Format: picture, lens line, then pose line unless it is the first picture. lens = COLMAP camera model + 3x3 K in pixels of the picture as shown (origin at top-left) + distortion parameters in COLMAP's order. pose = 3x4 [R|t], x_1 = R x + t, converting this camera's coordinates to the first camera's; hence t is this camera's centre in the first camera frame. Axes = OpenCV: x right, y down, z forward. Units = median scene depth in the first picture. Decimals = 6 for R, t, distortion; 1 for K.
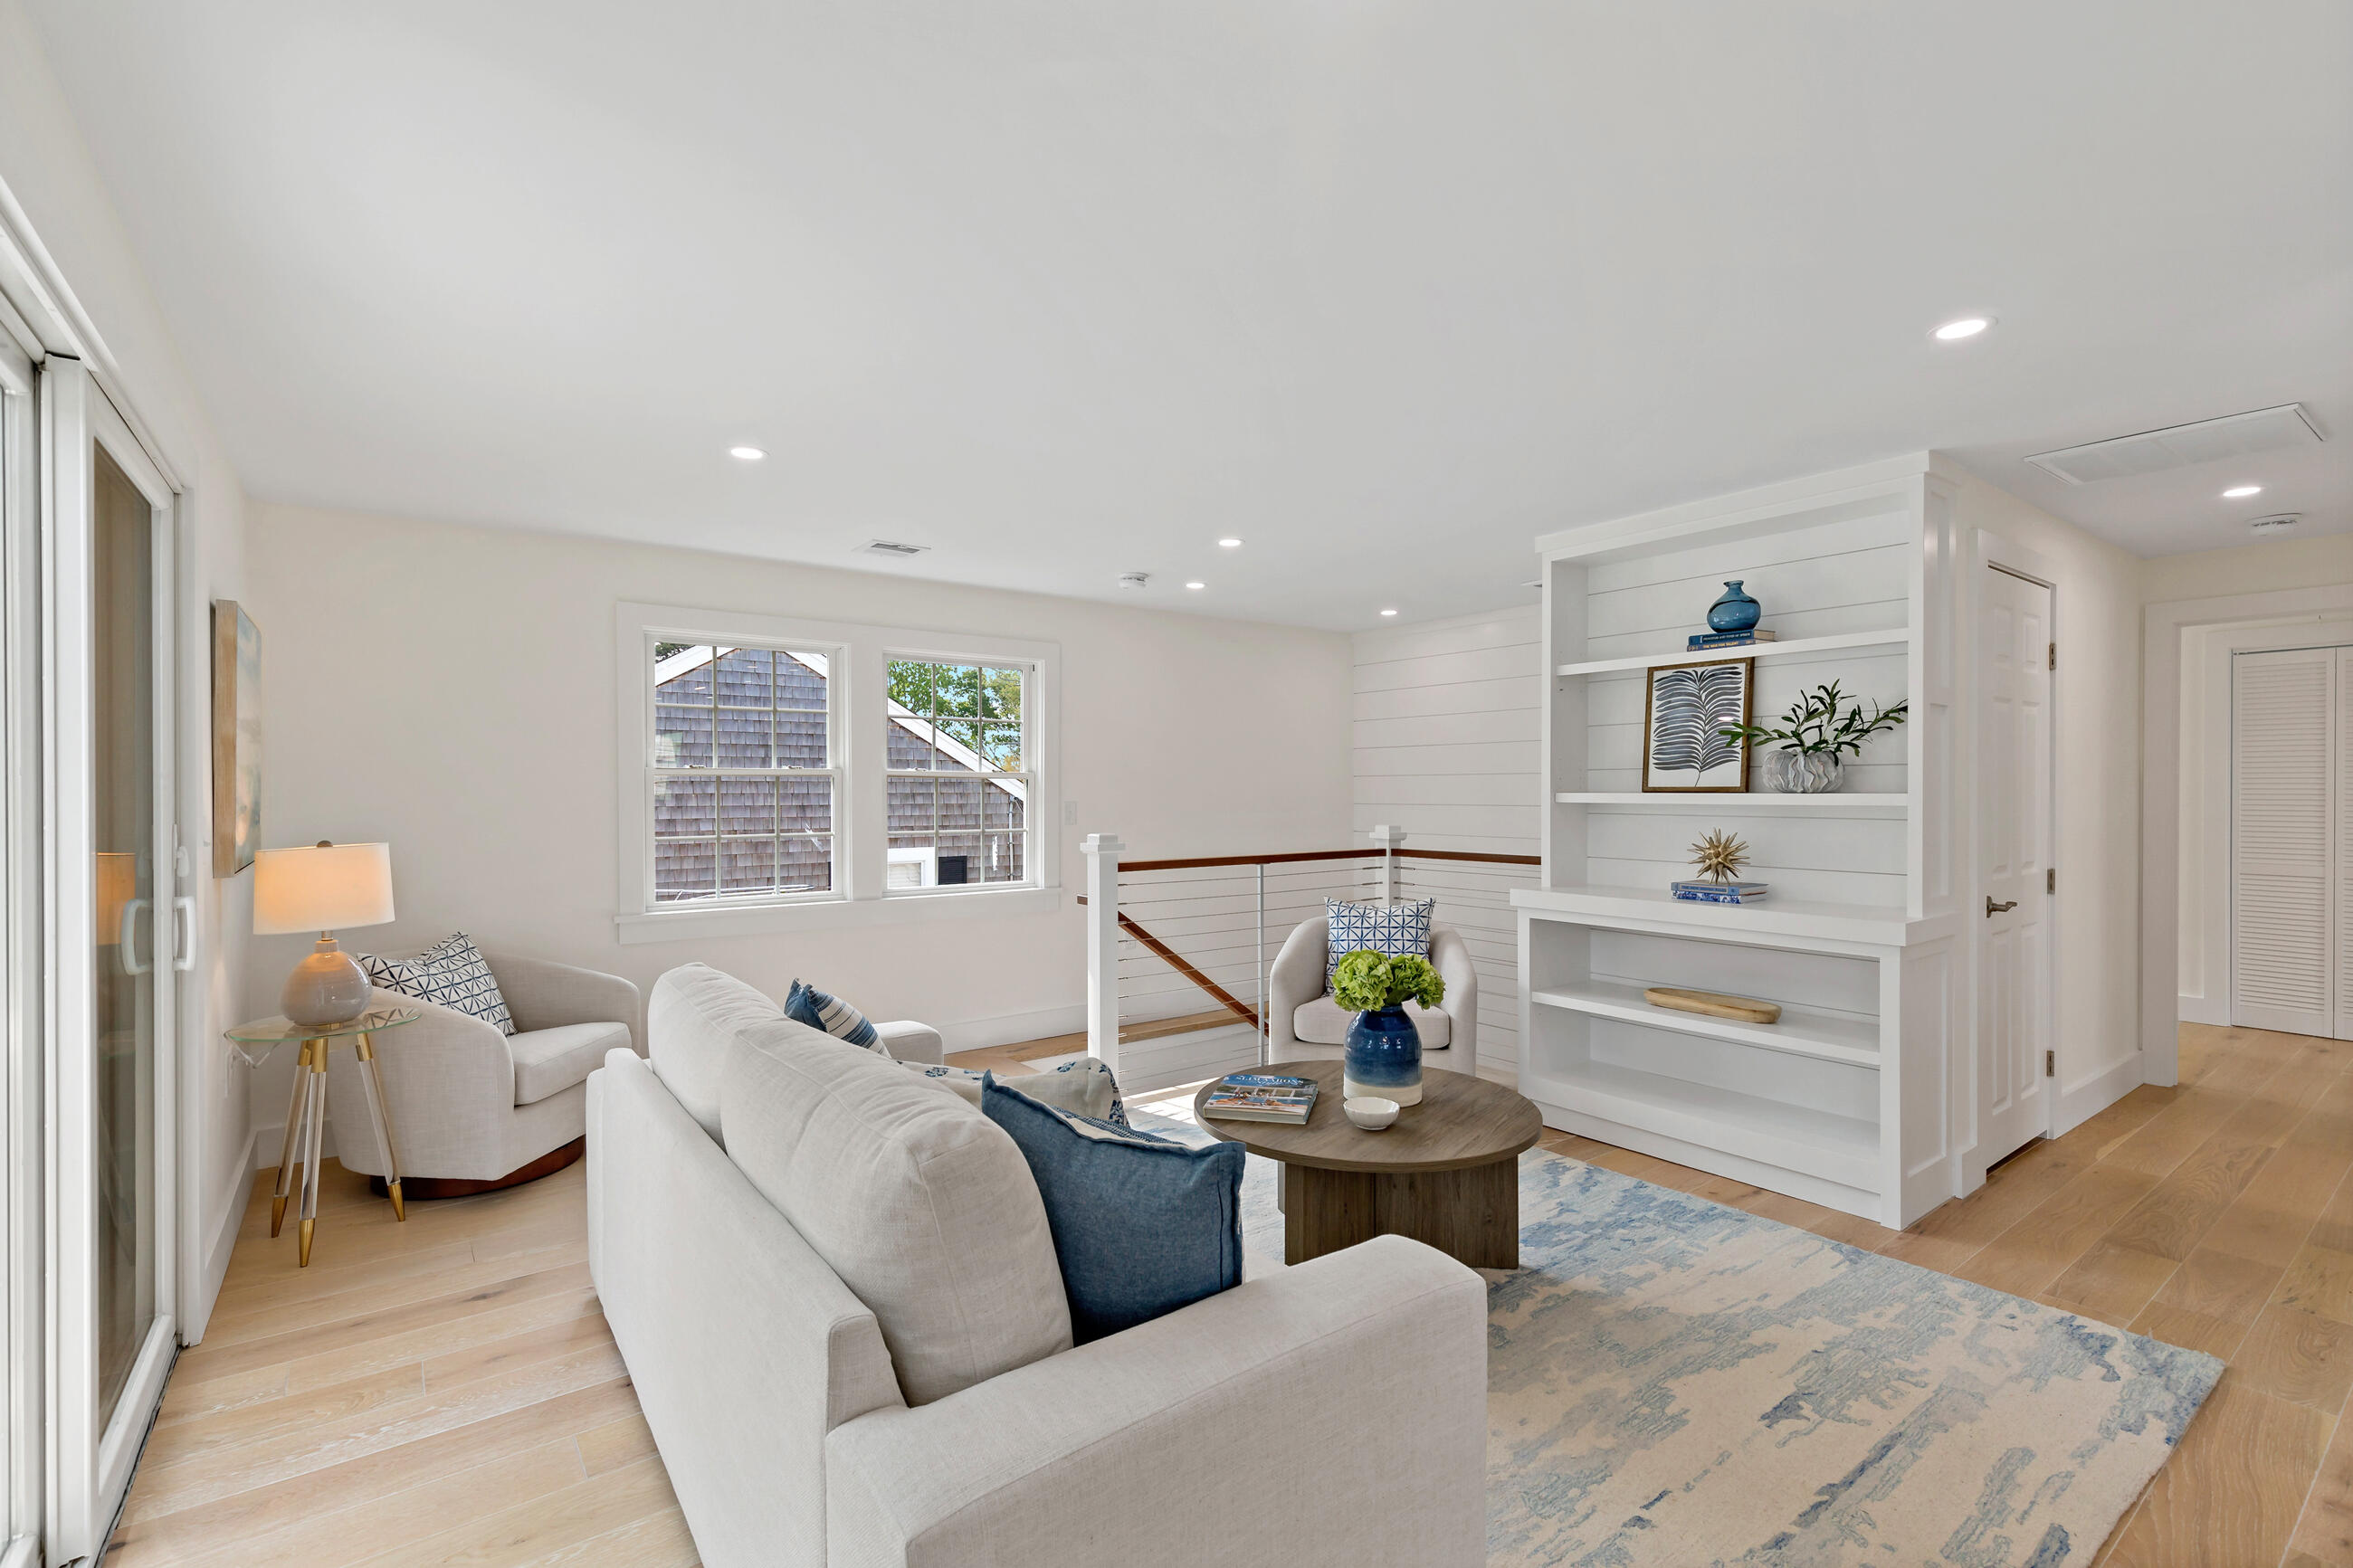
lens RADIAL K [[1100.6, 0, 1178.1], [0, 1100.6, 752.9], [0, 0, 1]] dist [0.010569, -0.001156]
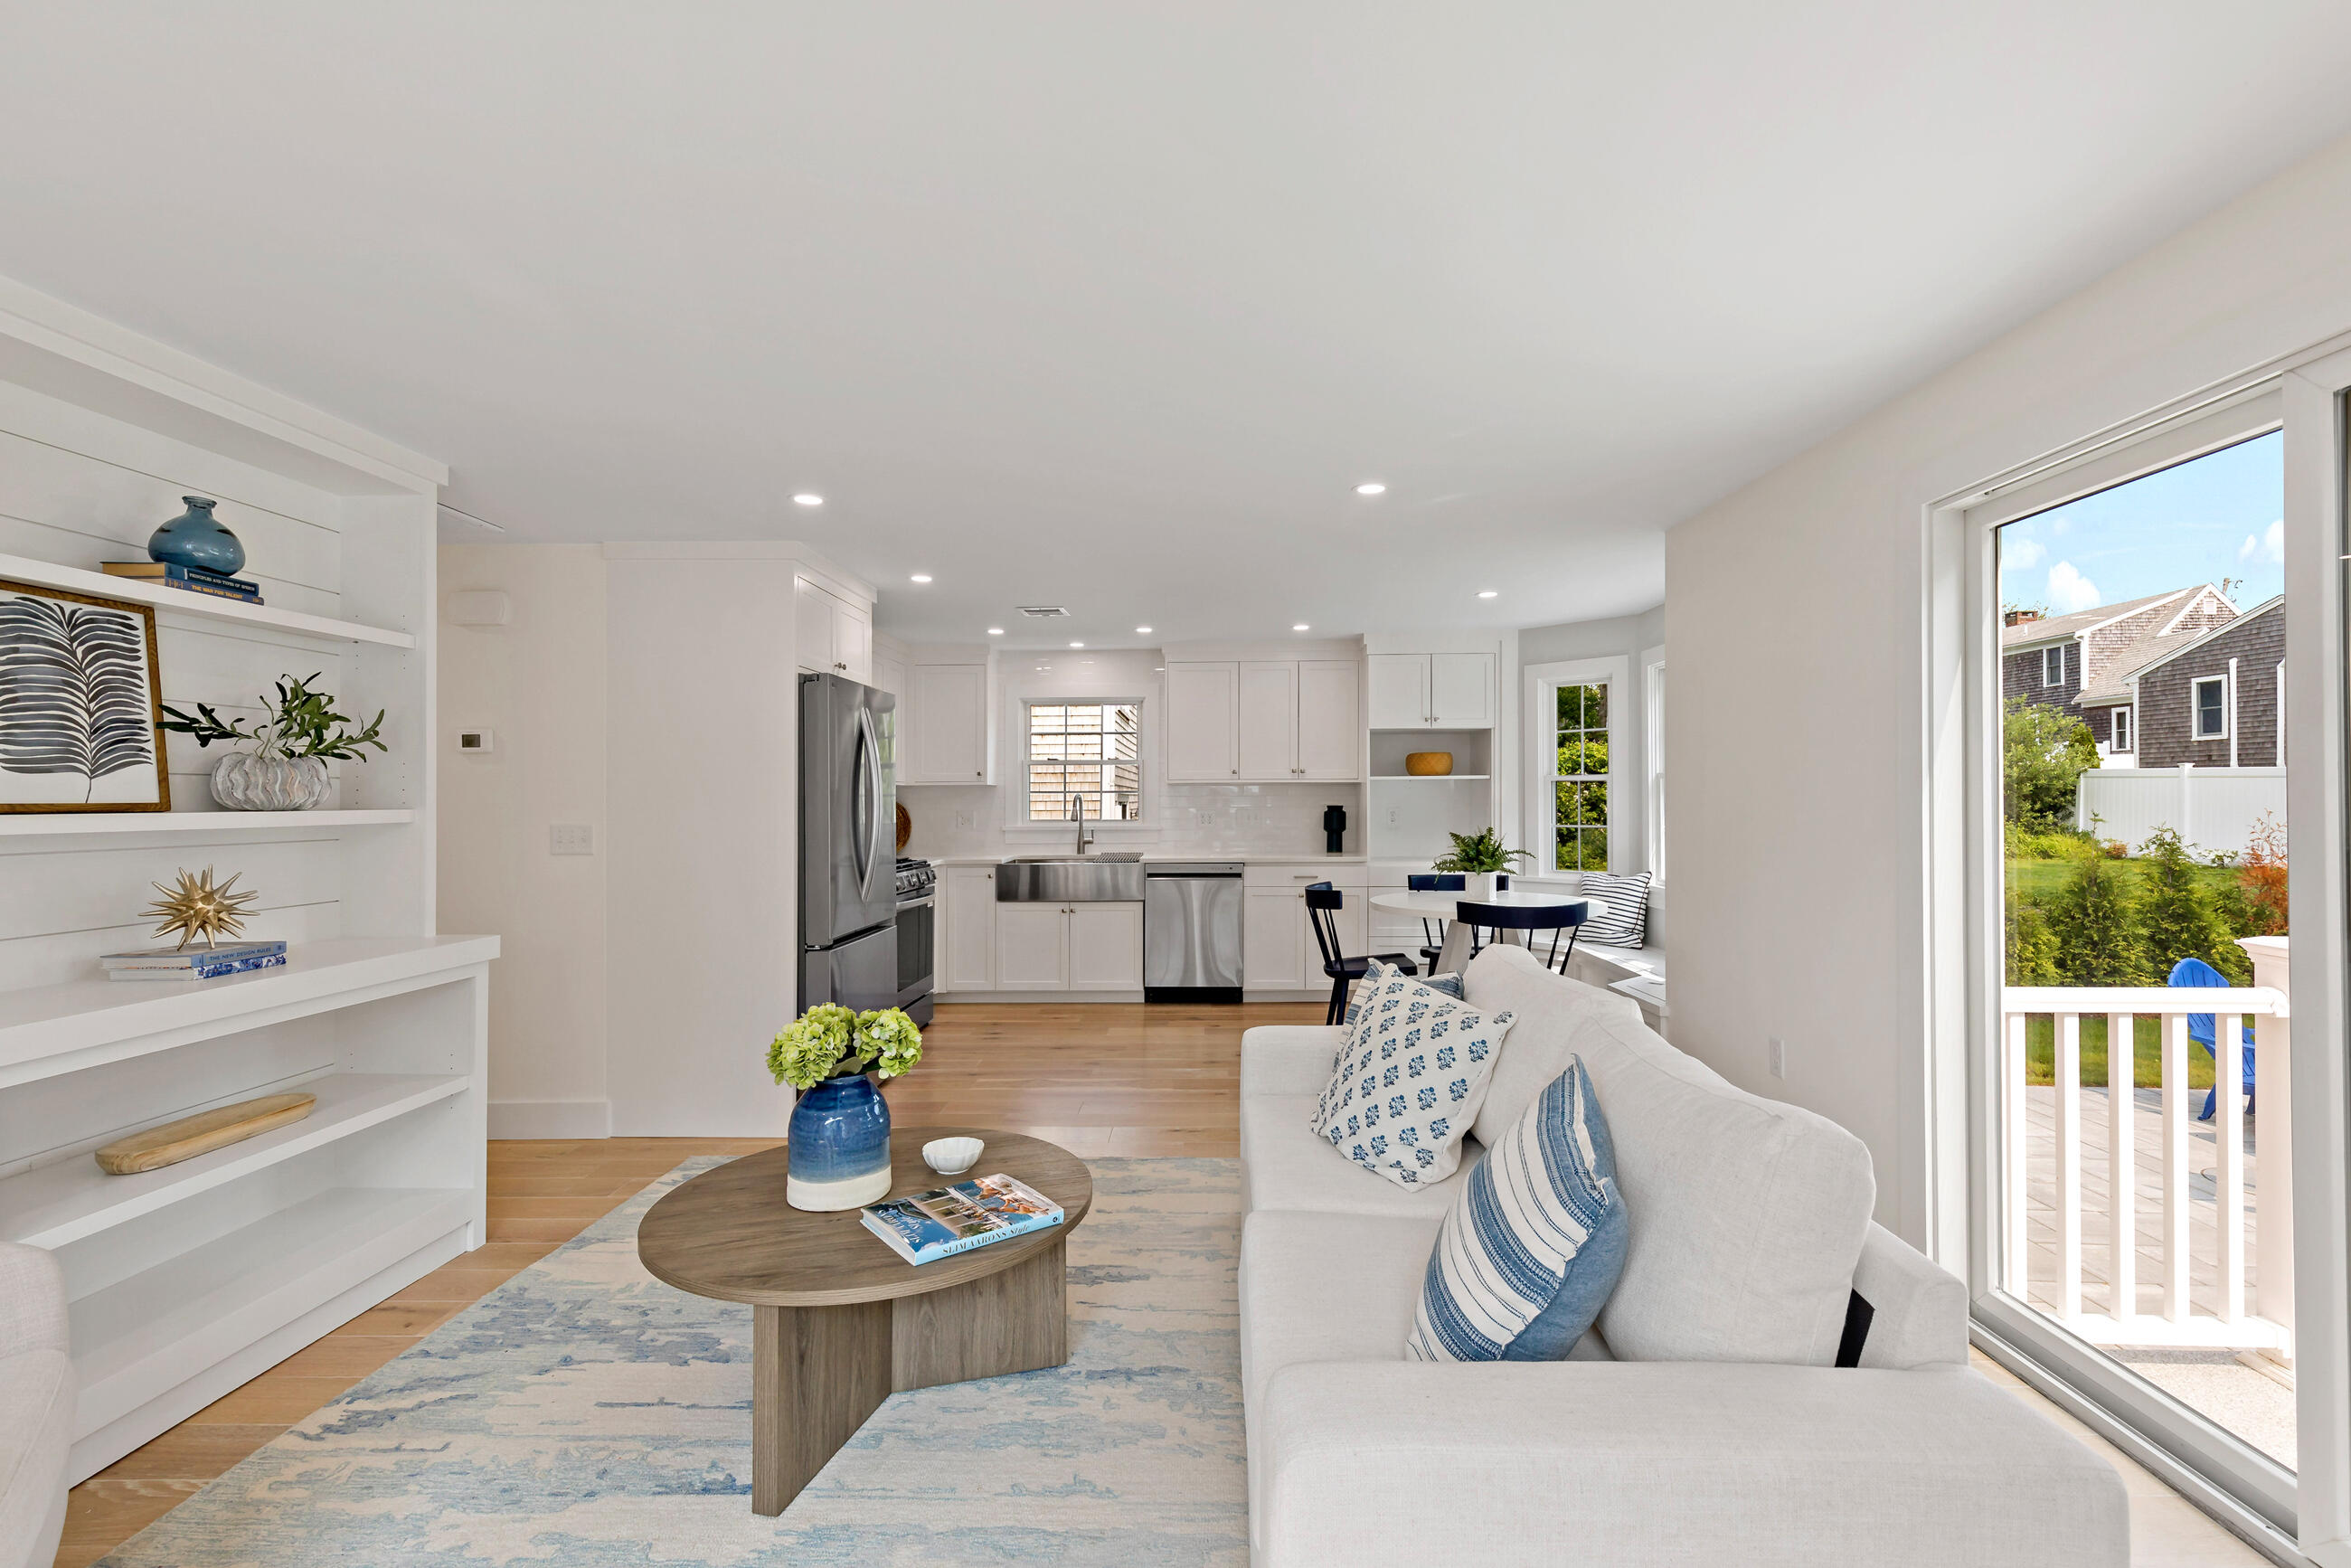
lens RADIAL K [[1081.1, 0, 1170.2], [0, 1081.1, 780.9], [0, 0, 1]] dist [0.006728, -0.000669]
pose [[-0.783381, 0.017482, 0.621296, -0.401046], [-0.009172, 0.999170, -0.039679, 0.041315], [-0.621474, -0.036782, -0.782571, 1.237418]]
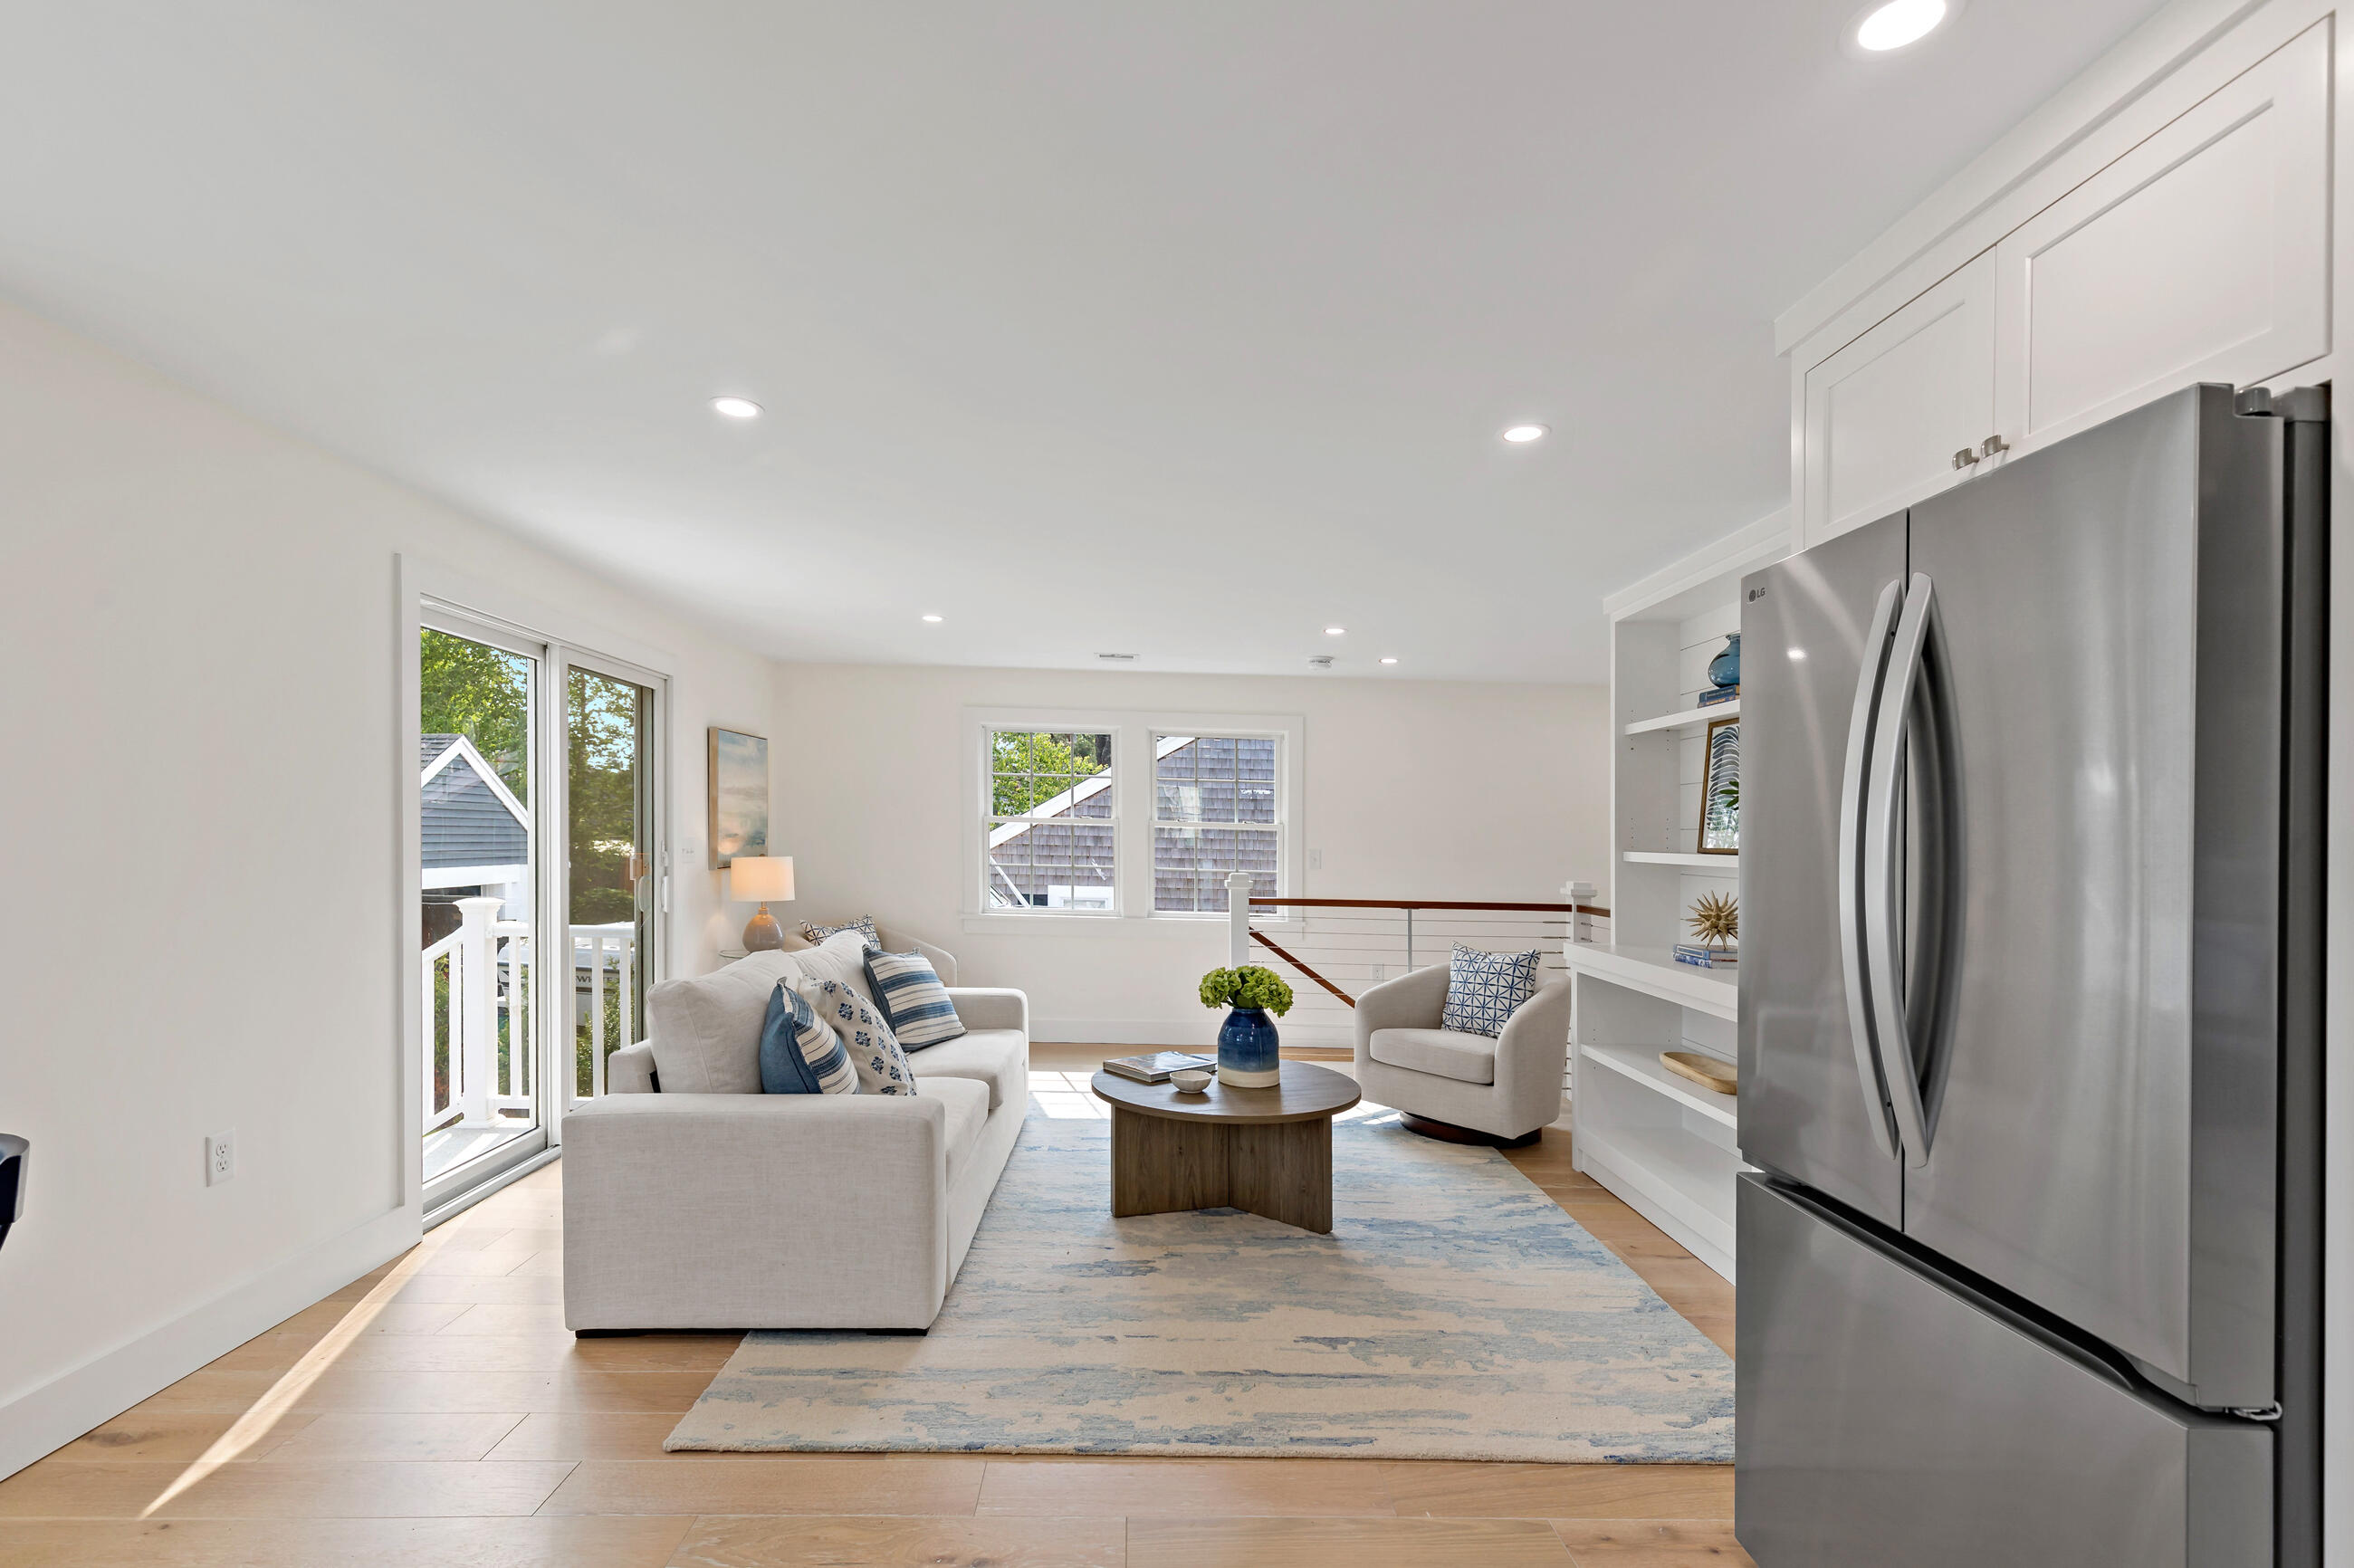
lens RADIAL K [[1082.3, 0, 1139.1], [0, 1082.3, 804.3], [0, 0, 1]] dist [0.012361, -0.000653]
pose [[0.808024, 0.004420, -0.589133, 0.689948], [-0.005371, 0.999986, 0.000136, -0.005723], [0.589126, 0.003055, 0.808036, -0.073023]]
